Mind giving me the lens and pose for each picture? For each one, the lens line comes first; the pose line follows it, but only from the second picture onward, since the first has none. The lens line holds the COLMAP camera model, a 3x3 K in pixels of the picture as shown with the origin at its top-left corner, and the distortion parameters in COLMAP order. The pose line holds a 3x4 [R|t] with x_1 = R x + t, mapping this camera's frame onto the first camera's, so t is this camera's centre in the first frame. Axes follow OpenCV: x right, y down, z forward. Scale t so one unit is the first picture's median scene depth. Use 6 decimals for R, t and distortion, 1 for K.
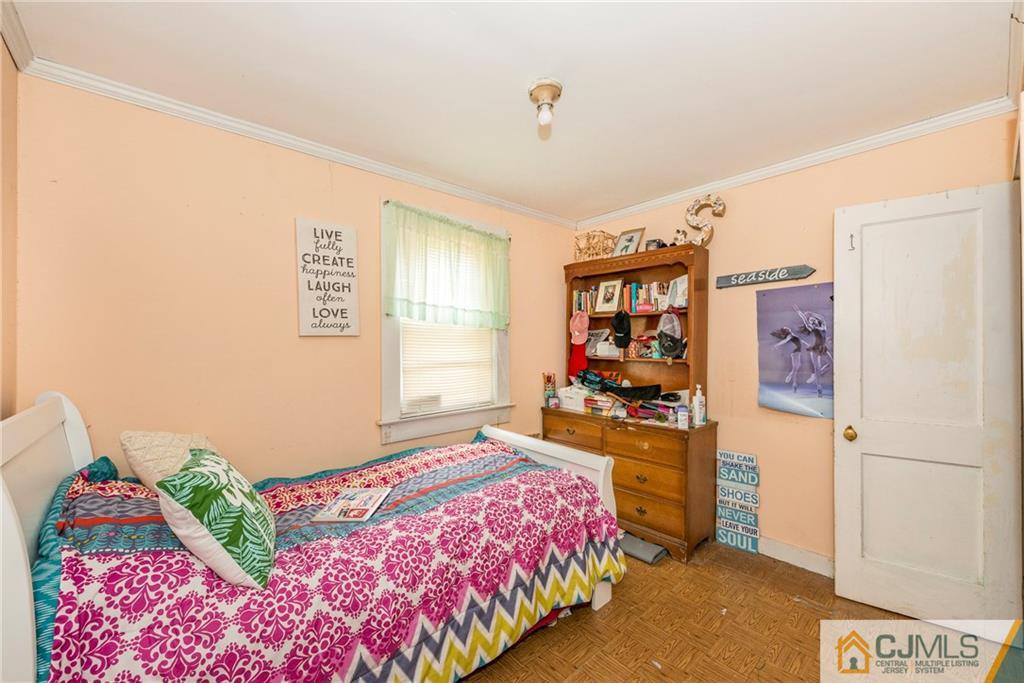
lens RADIAL K [[403.0, 0, 497.2], [0, 403.0, 343.1], [0, 0, 1]] dist [0.000587, 0.000005]
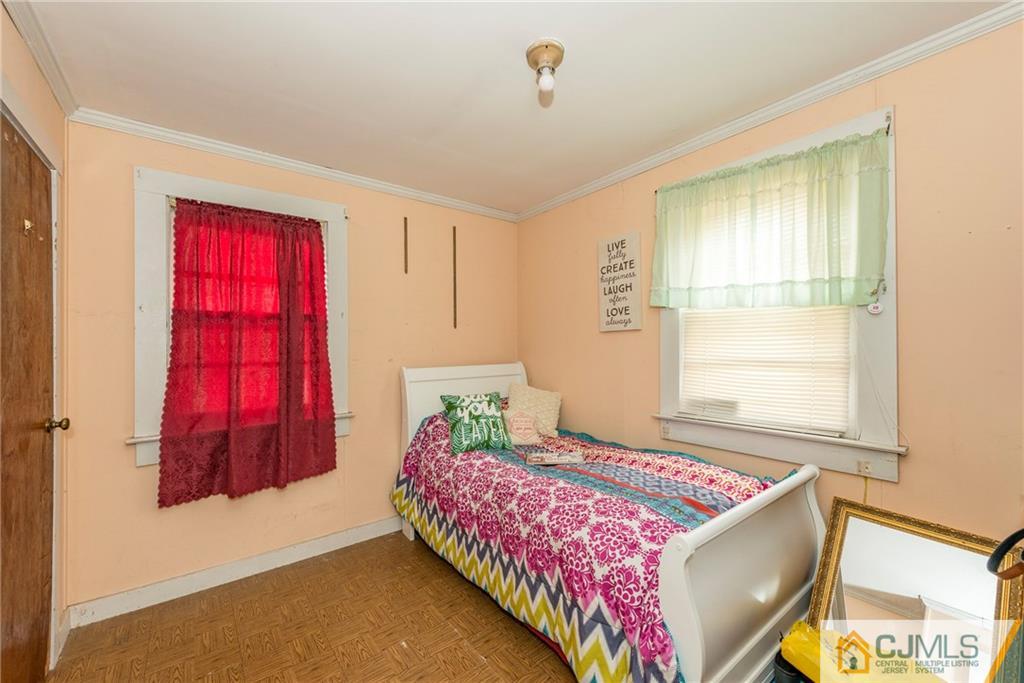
lens RADIAL K [[400.9, 0, 507.3], [0, 400.9, 339.4], [0, 0, 1]] dist [0.002301, 0.000058]
pose [[-0.053964, -0.007574, -0.998514, 0.787196], [0.018680, 0.999789, -0.008593, 0.011676], [0.998368, -0.019116, -0.053811, 0.743441]]
